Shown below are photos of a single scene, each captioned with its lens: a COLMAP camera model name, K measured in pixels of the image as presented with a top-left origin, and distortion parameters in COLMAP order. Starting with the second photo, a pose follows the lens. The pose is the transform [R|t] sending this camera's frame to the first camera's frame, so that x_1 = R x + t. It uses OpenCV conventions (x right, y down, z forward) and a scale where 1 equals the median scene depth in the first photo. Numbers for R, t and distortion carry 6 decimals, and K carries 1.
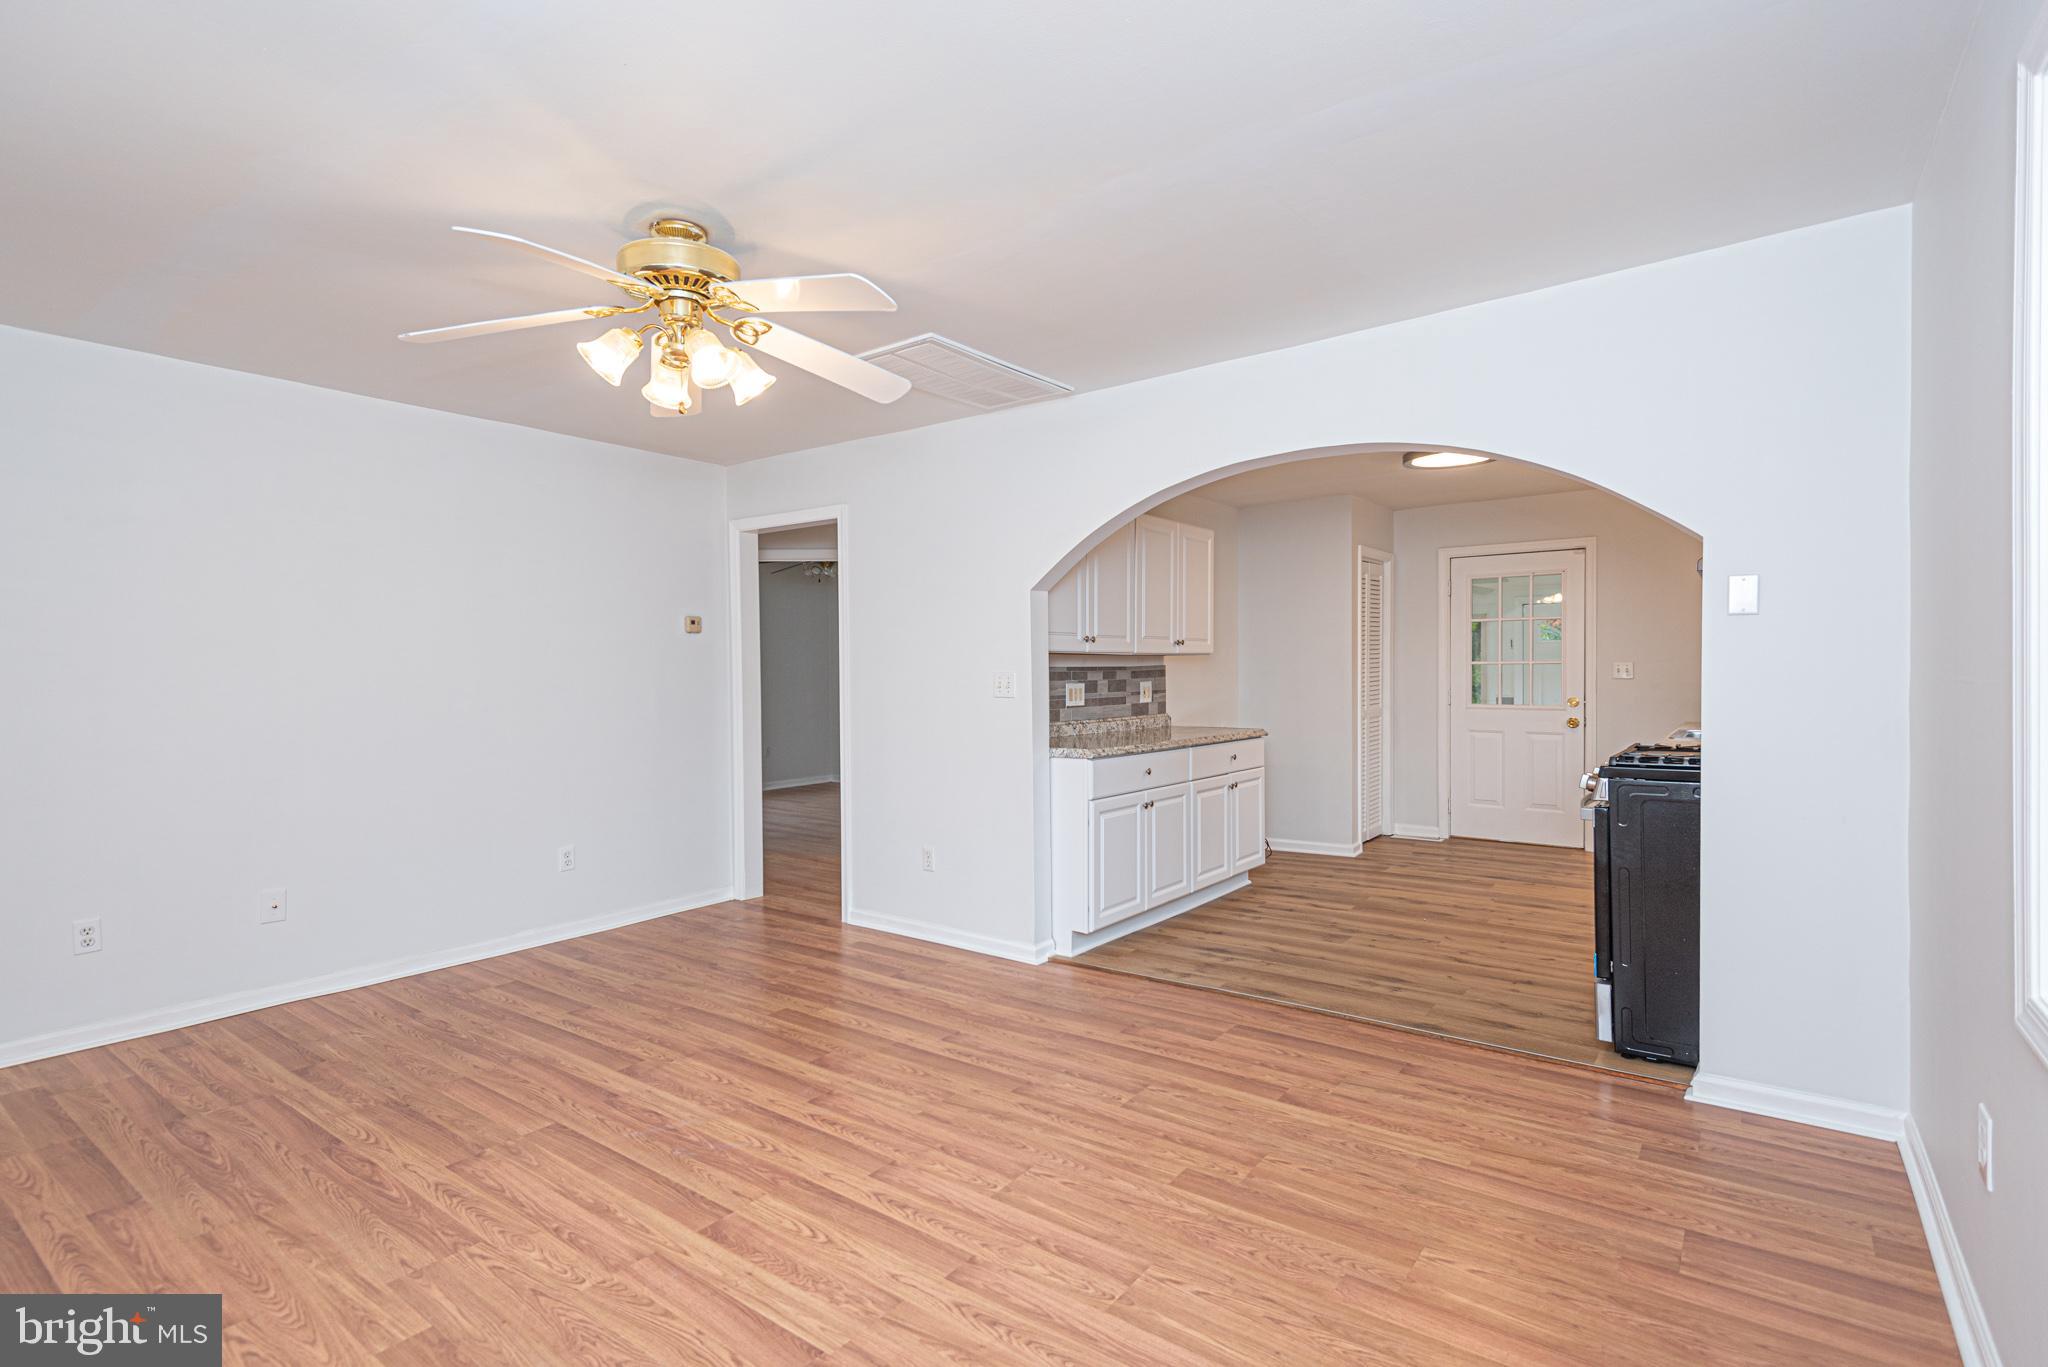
lens RADIAL K [[972.8, 0, 971.2], [0, 972.8, 682.8], [0, 0, 1]] dist [0.017326, -0.004171]
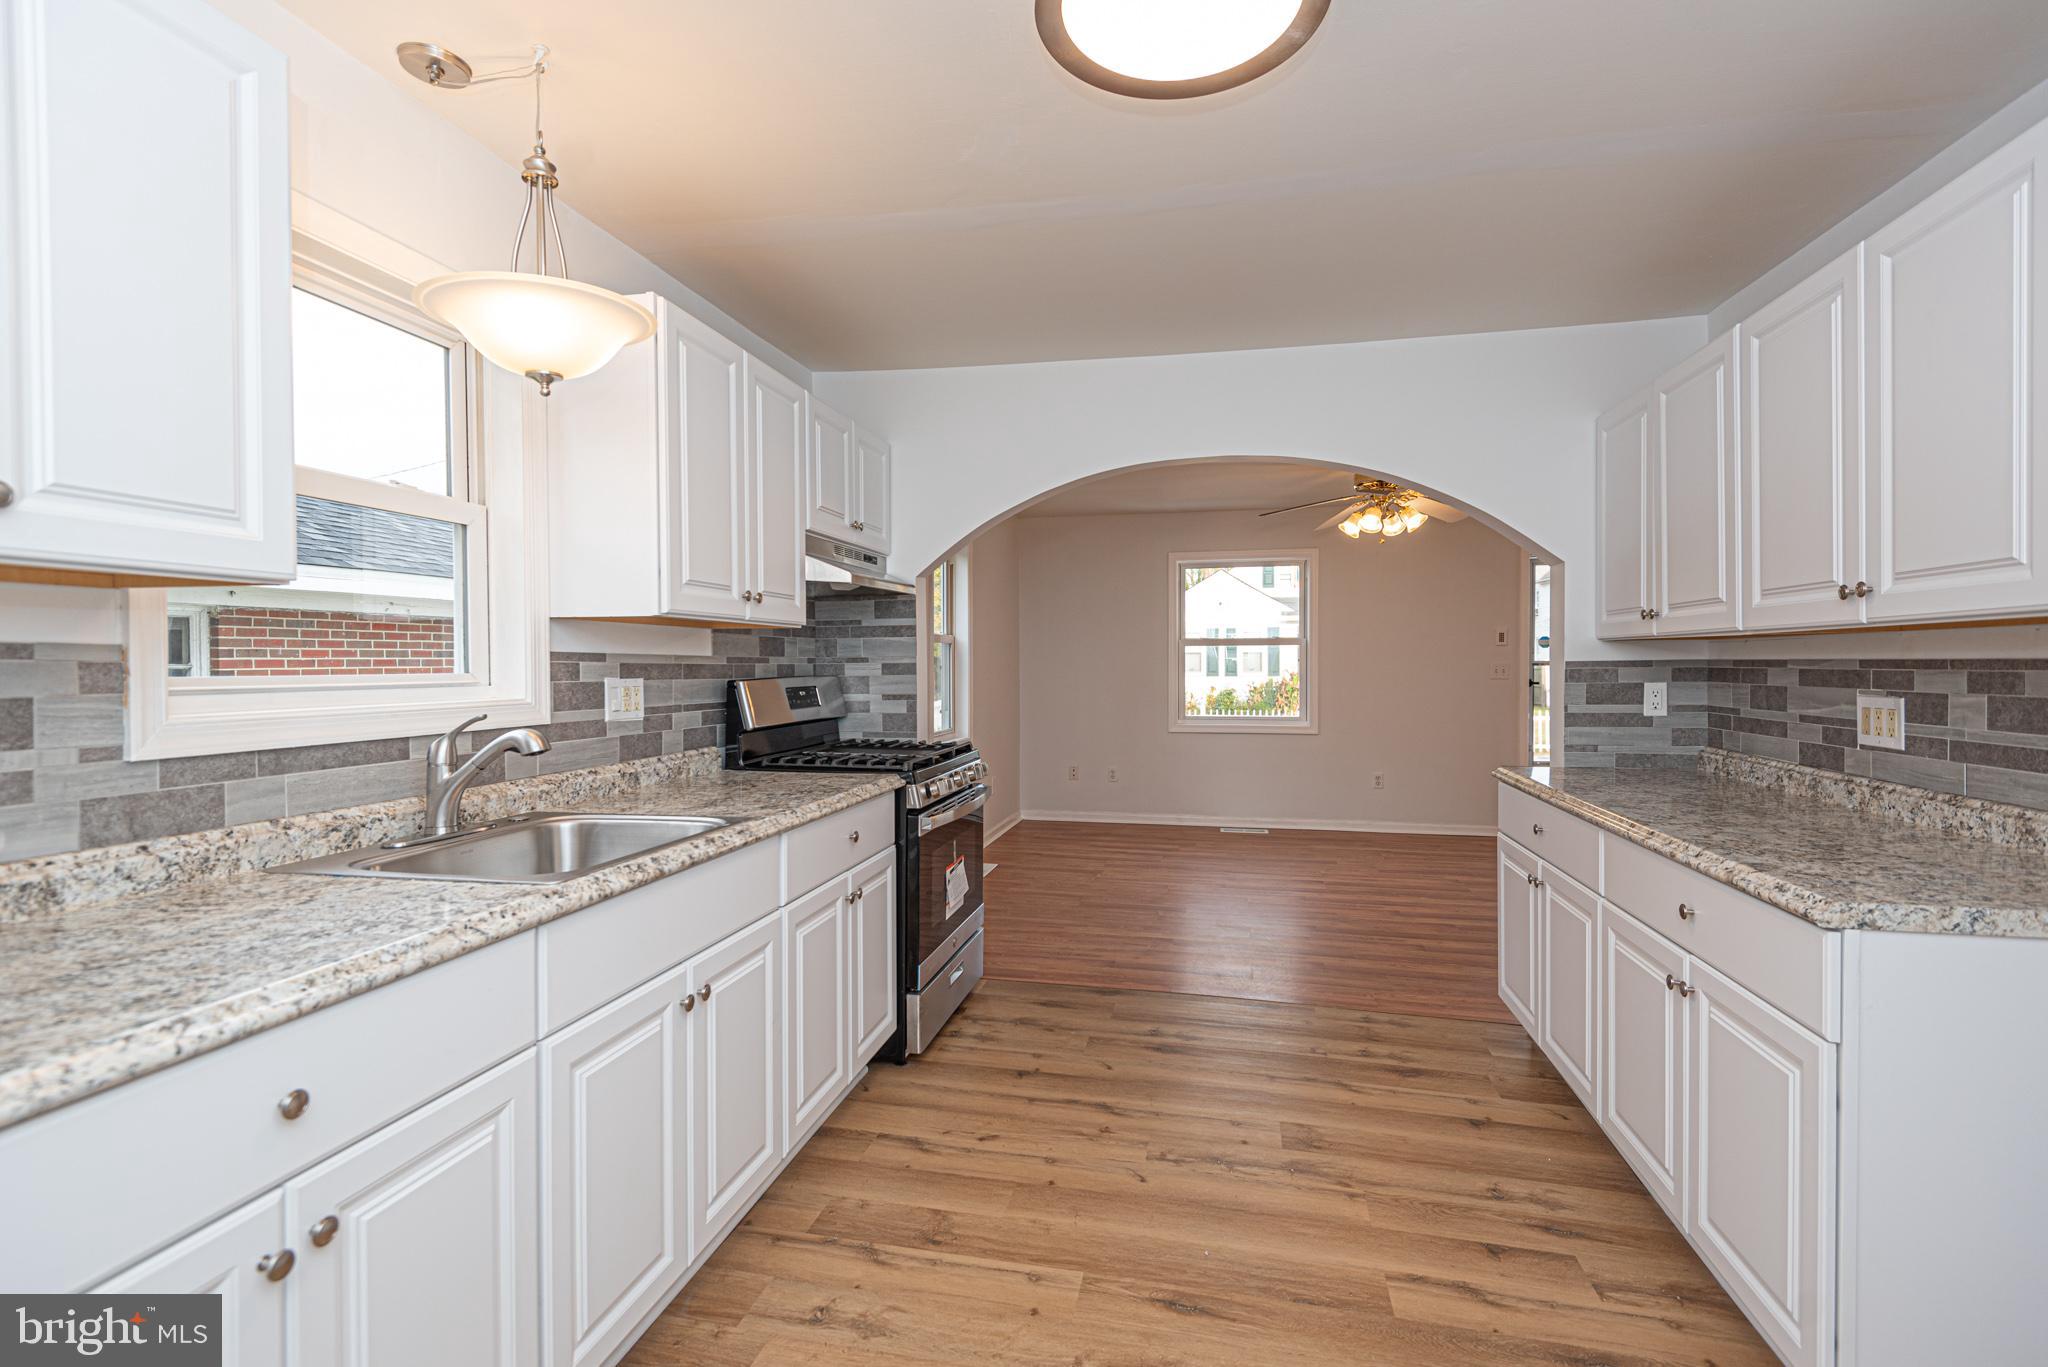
lens RADIAL K [[972.8, 0, 1056.3], [0, 972.8, 682.7], [0, 0, 1]] dist [0.017326, -0.004171]
pose [[-0.874355, 0.024314, -0.484677, 0.809085], [0.007094, 0.999278, 0.037330, -0.031374], [0.485234, 0.029201, -0.873896, 1.491015]]
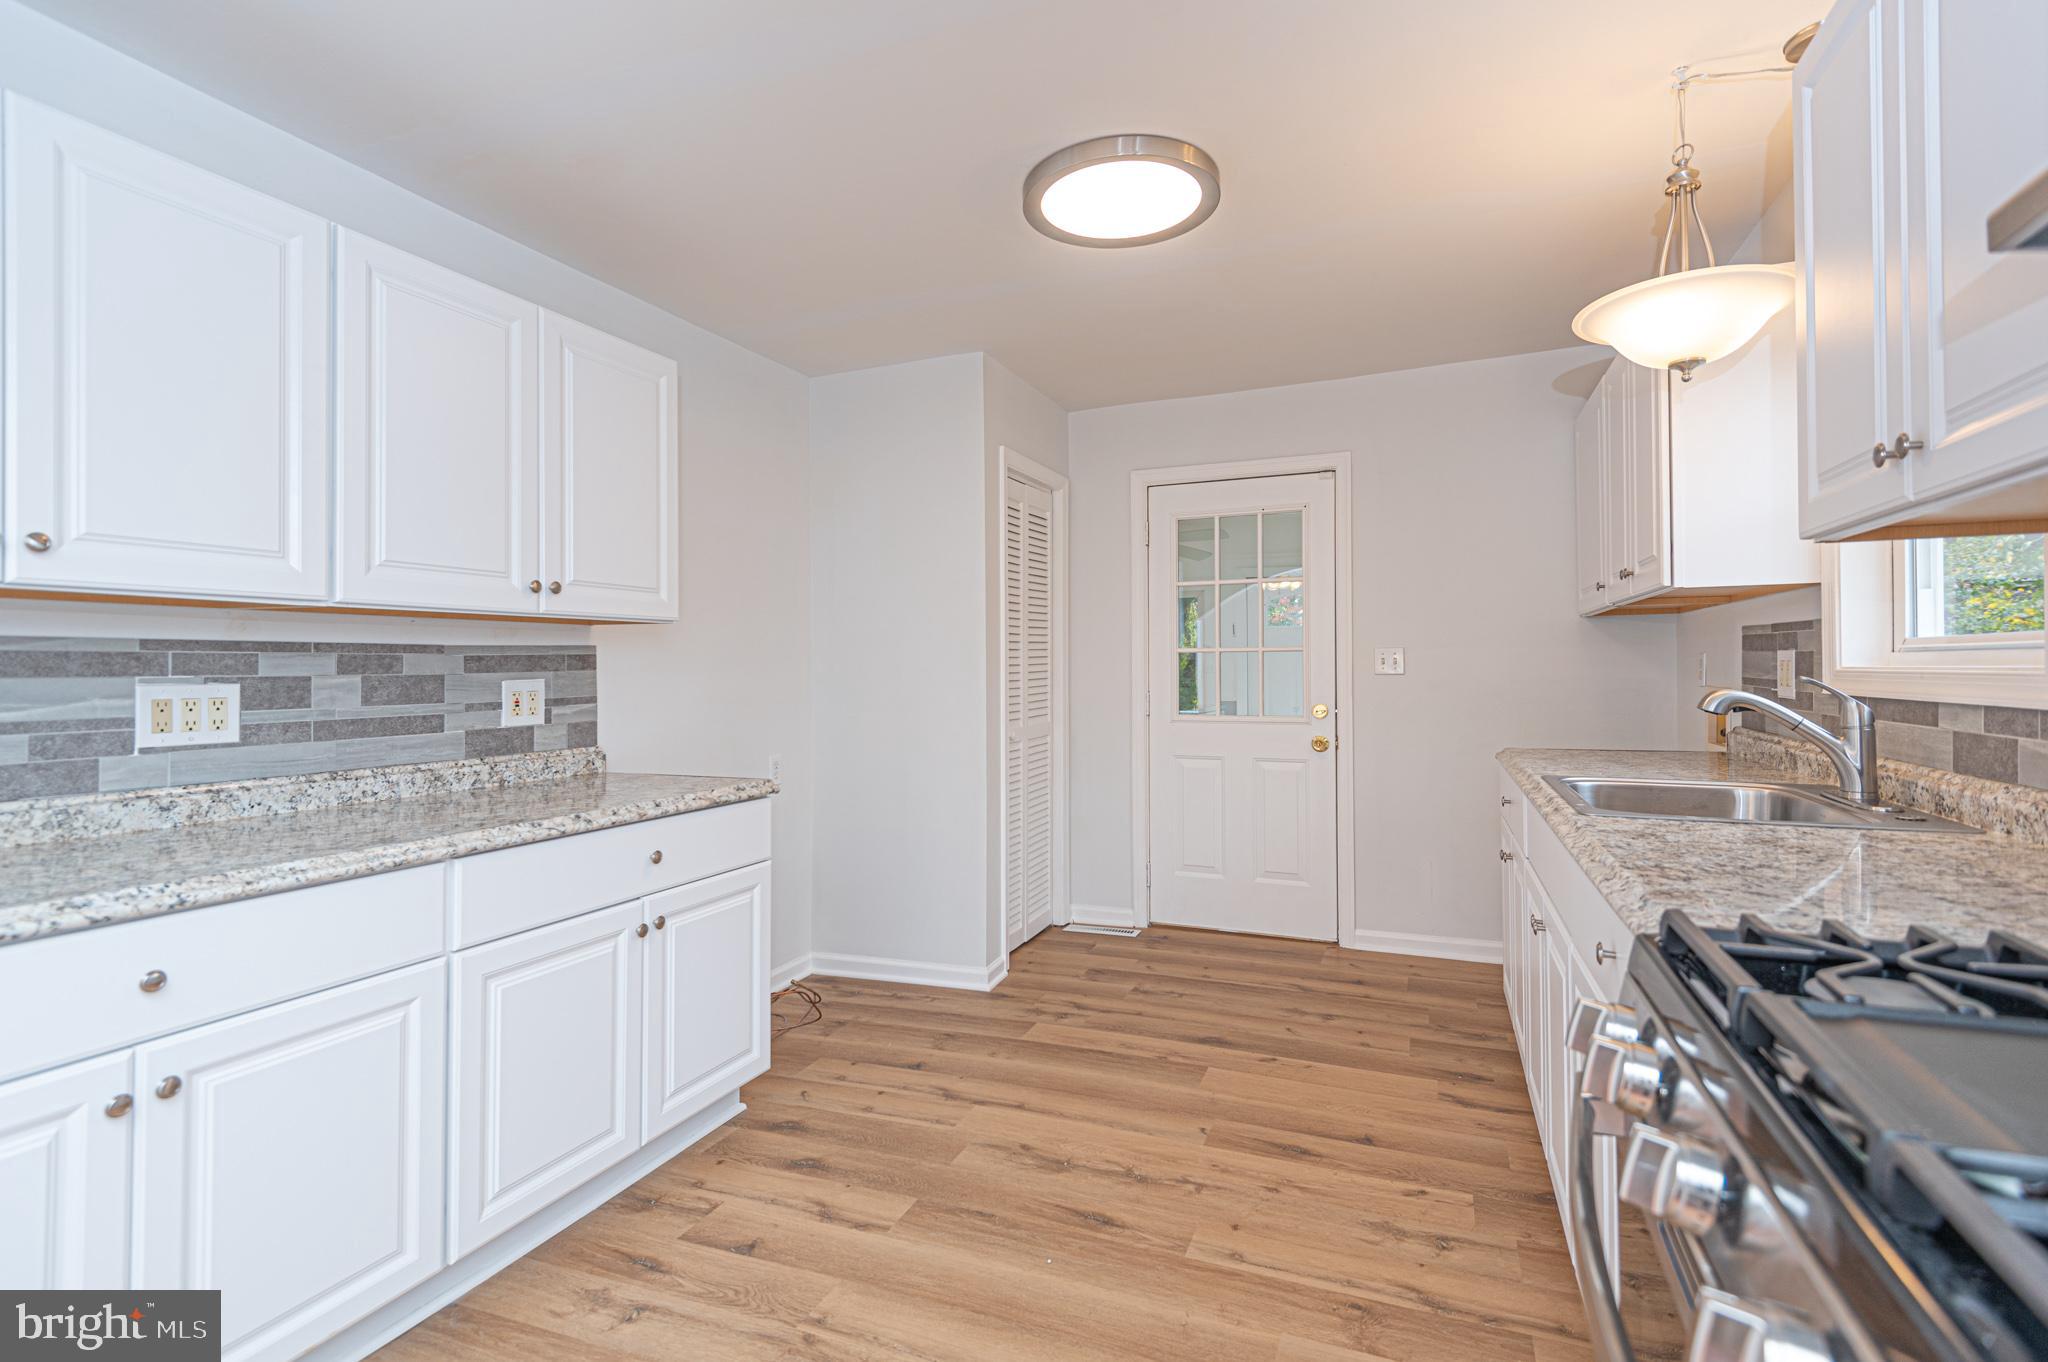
lens RADIAL K [[972.8, 0, 1032.8], [0, 972.8, 661.1], [0, 0, 1]] dist [0.017326, -0.004171]
pose [[0.954721, 0.005310, 0.297456, 0.371677], [0.001356, 0.999753, -0.022200, 0.000500], [-0.297500, 0.021598, 0.954477, 0.673809]]
